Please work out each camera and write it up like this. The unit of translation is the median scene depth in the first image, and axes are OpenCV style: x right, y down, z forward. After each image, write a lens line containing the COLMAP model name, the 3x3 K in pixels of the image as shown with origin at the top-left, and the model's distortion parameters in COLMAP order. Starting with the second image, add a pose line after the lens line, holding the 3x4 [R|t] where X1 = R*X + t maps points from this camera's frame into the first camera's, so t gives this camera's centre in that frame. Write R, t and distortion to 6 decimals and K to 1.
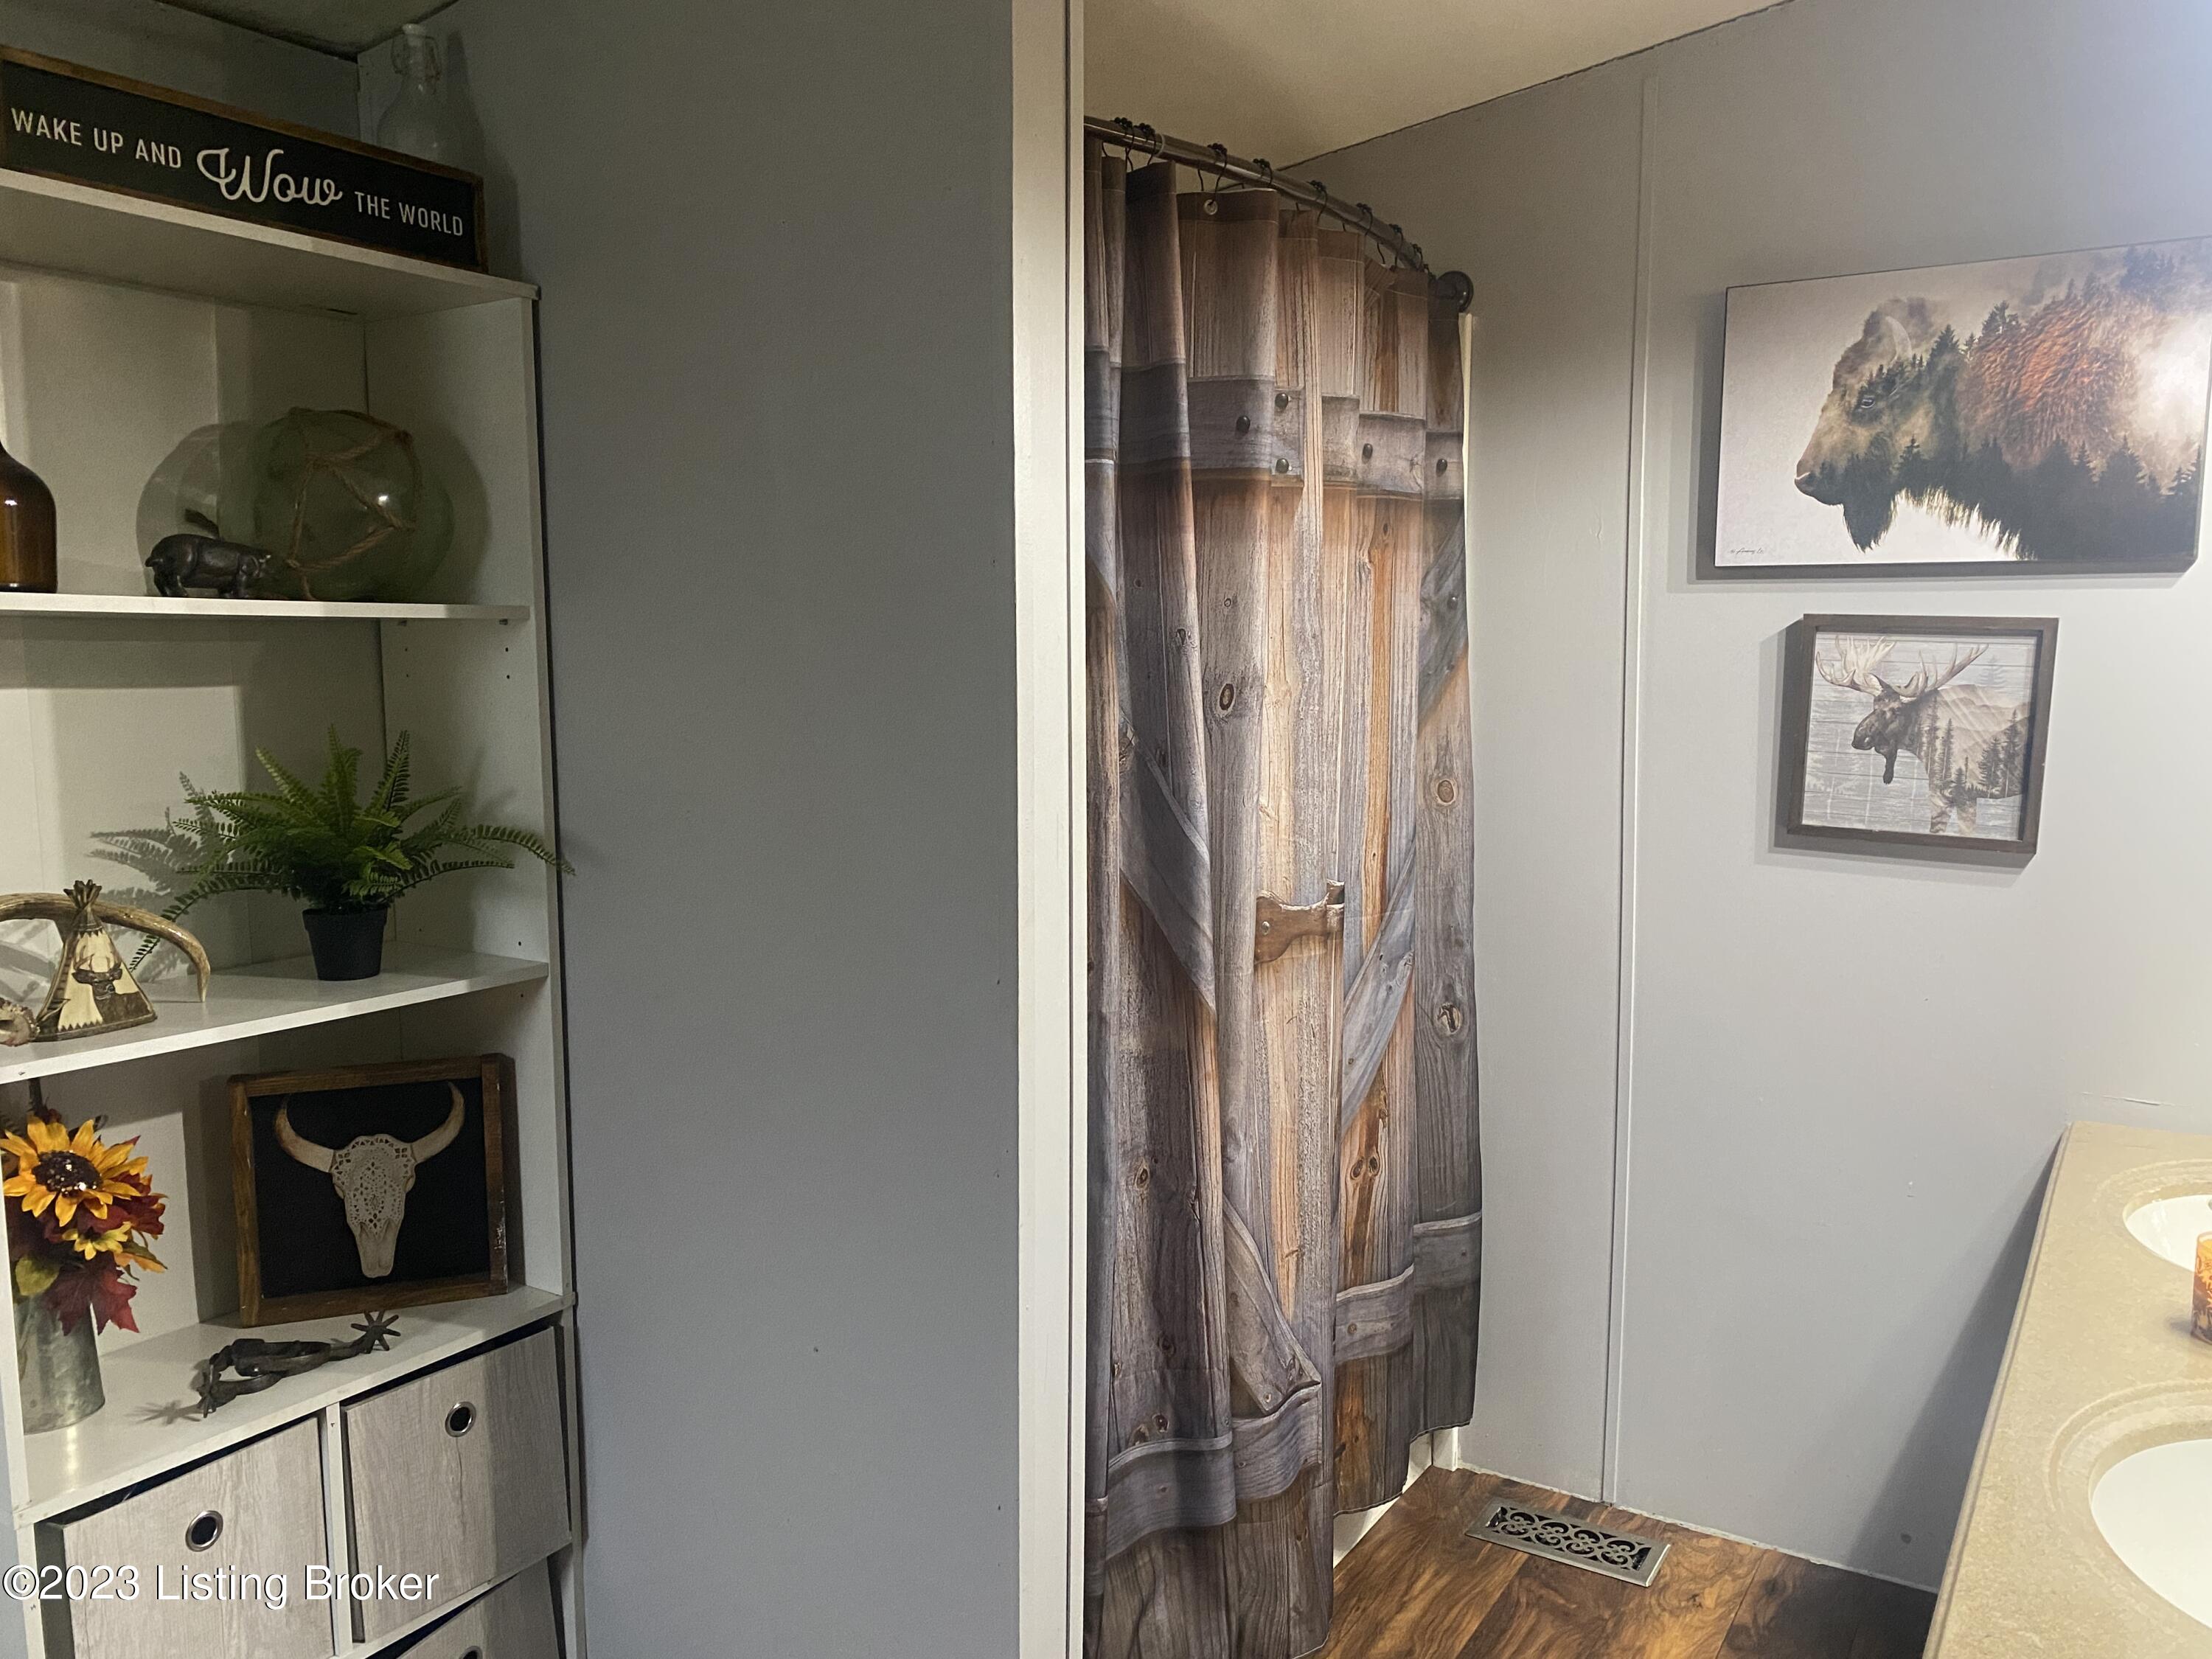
lens RADIAL K [[1679.2, 0, 1111.1], [0, 1679.2, 842.6], [0, 0, 1]] dist [0.010271, -0.012960]
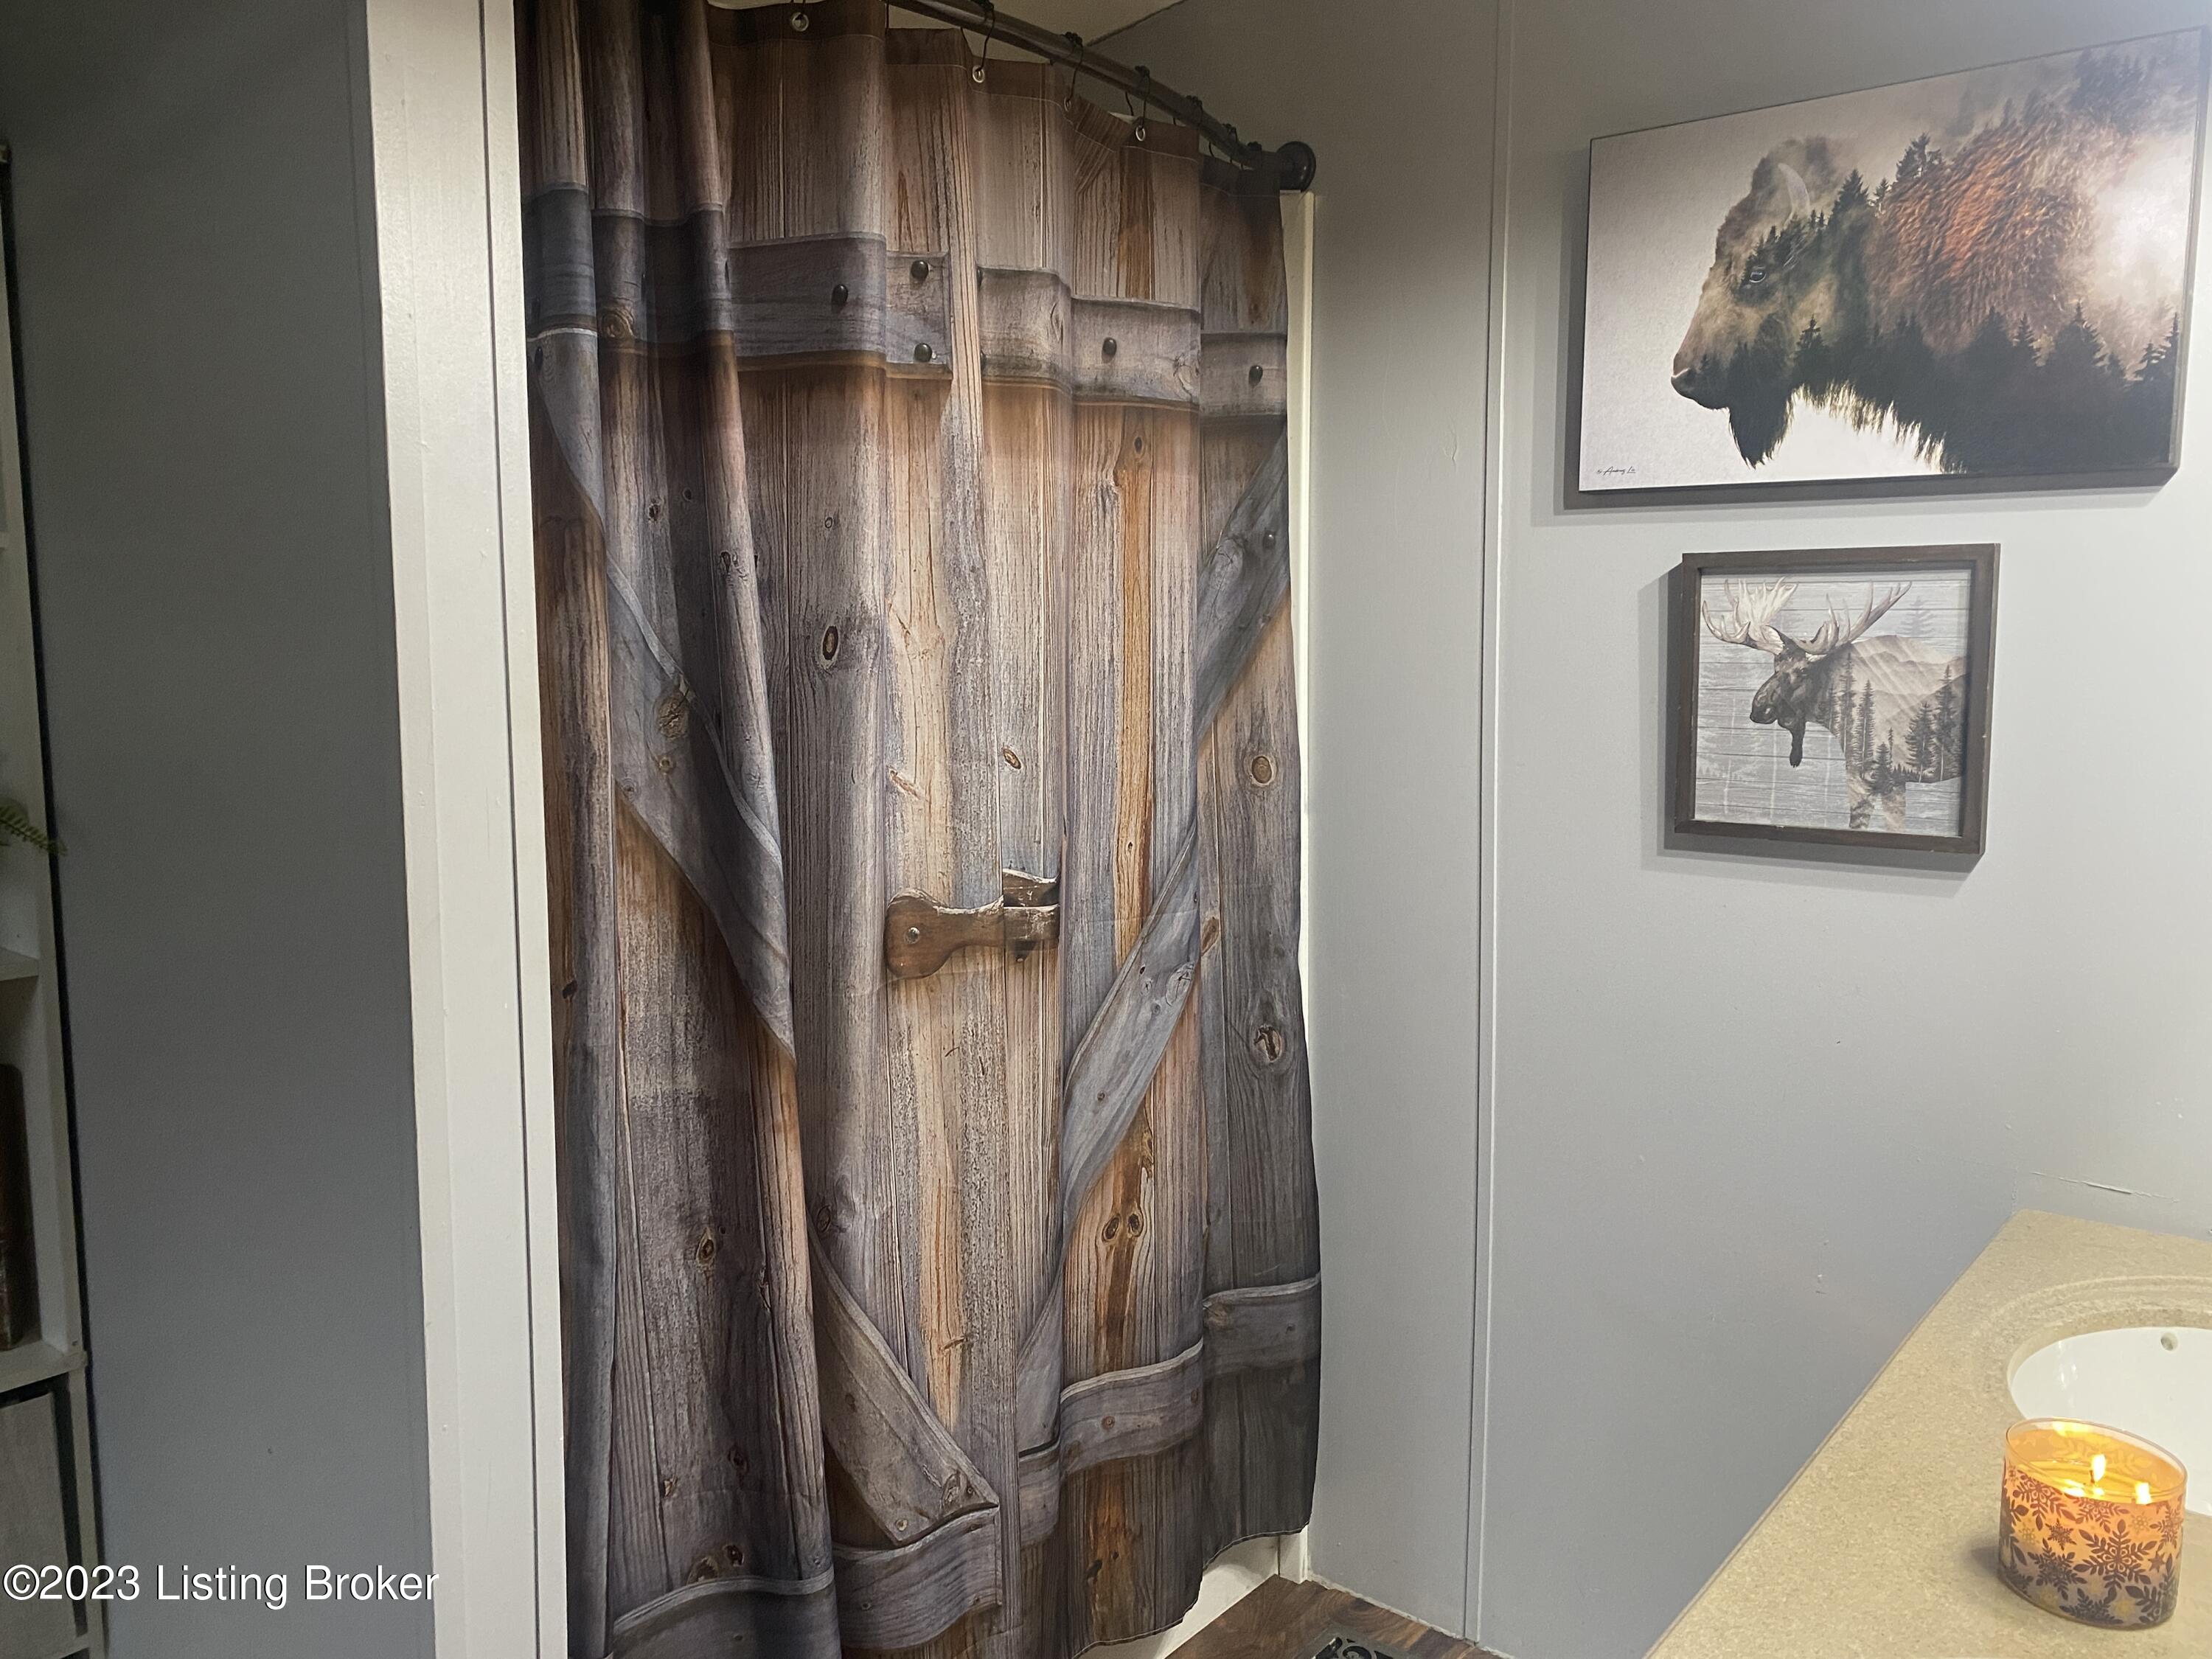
lens RADIAL K [[1679.2, 0, 1103.6], [0, 1679.2, 815.2], [0, 0, 1]] dist [0.010271, -0.012960]
pose [[0.993740, 0.013552, -0.110893, 0.245562], [-0.014065, 0.999894, -0.003845, -0.004009], [0.110829, 0.005381, 0.993825, 0.197193]]
